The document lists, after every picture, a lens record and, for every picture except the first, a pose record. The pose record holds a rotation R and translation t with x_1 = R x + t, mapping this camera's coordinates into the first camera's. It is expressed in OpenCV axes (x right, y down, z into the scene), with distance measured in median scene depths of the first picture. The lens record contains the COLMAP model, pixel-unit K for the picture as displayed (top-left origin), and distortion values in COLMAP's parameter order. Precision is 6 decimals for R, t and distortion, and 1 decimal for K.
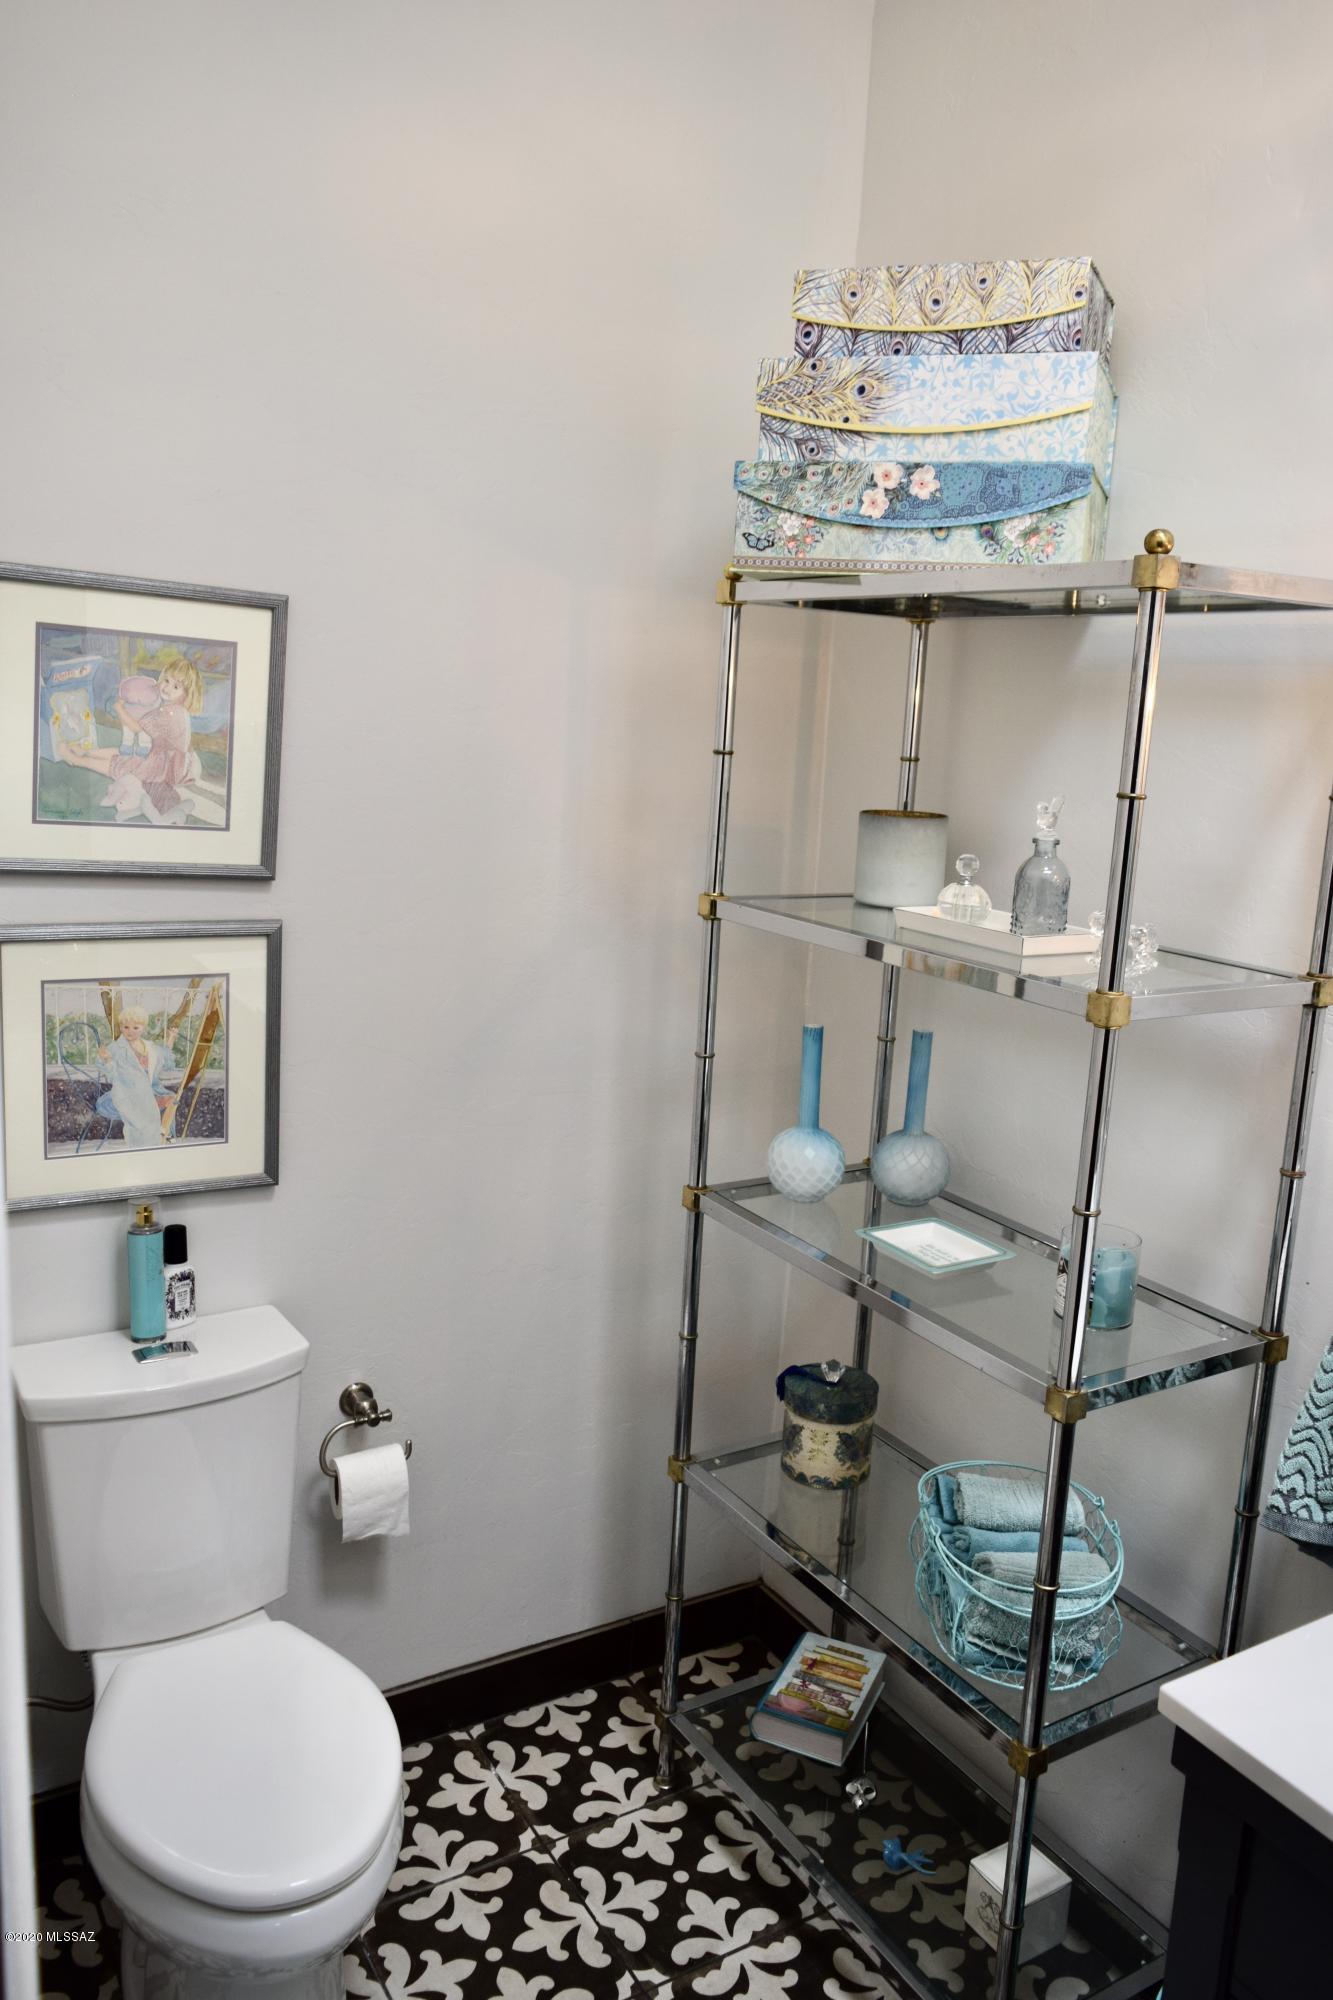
lens RADIAL K [[1541.8, 0, 664.7], [0, 1541.8, 998.8], [0, 0, 1]] dist [-0.023546, 0.010481]
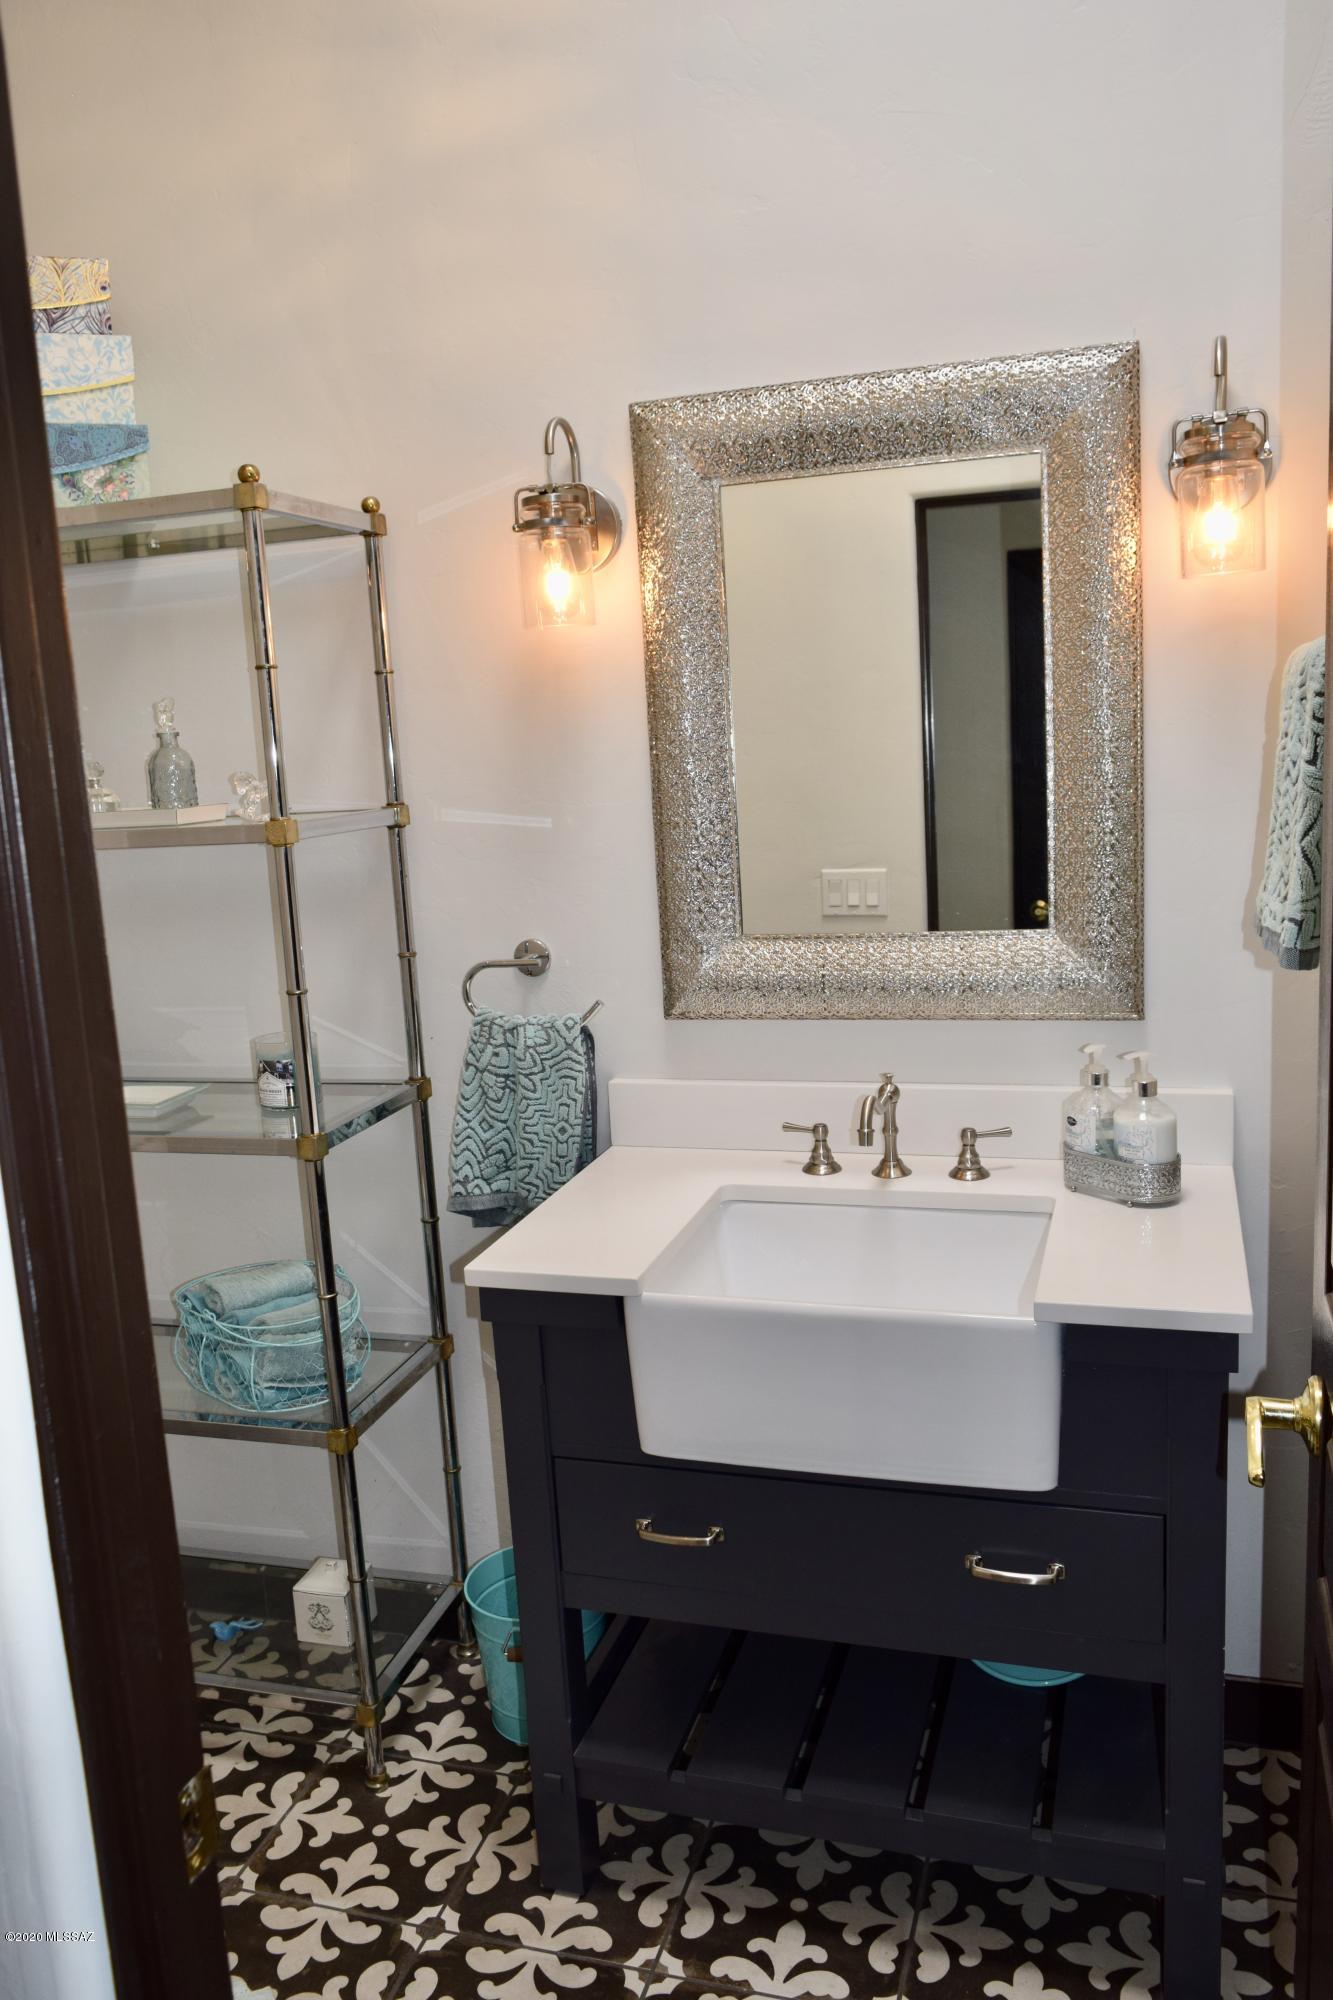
lens RADIAL K [[1541.8, 0, 666.6], [0, 1541.8, 999.7], [0, 0, 1]] dist [-0.023546, 0.010481]
pose [[0.737137, -0.203550, 0.644357, -0.302873], [0.220183, 0.973864, 0.055753, 0.127596], [-0.638865, 0.100779, 0.762689, -0.170098]]
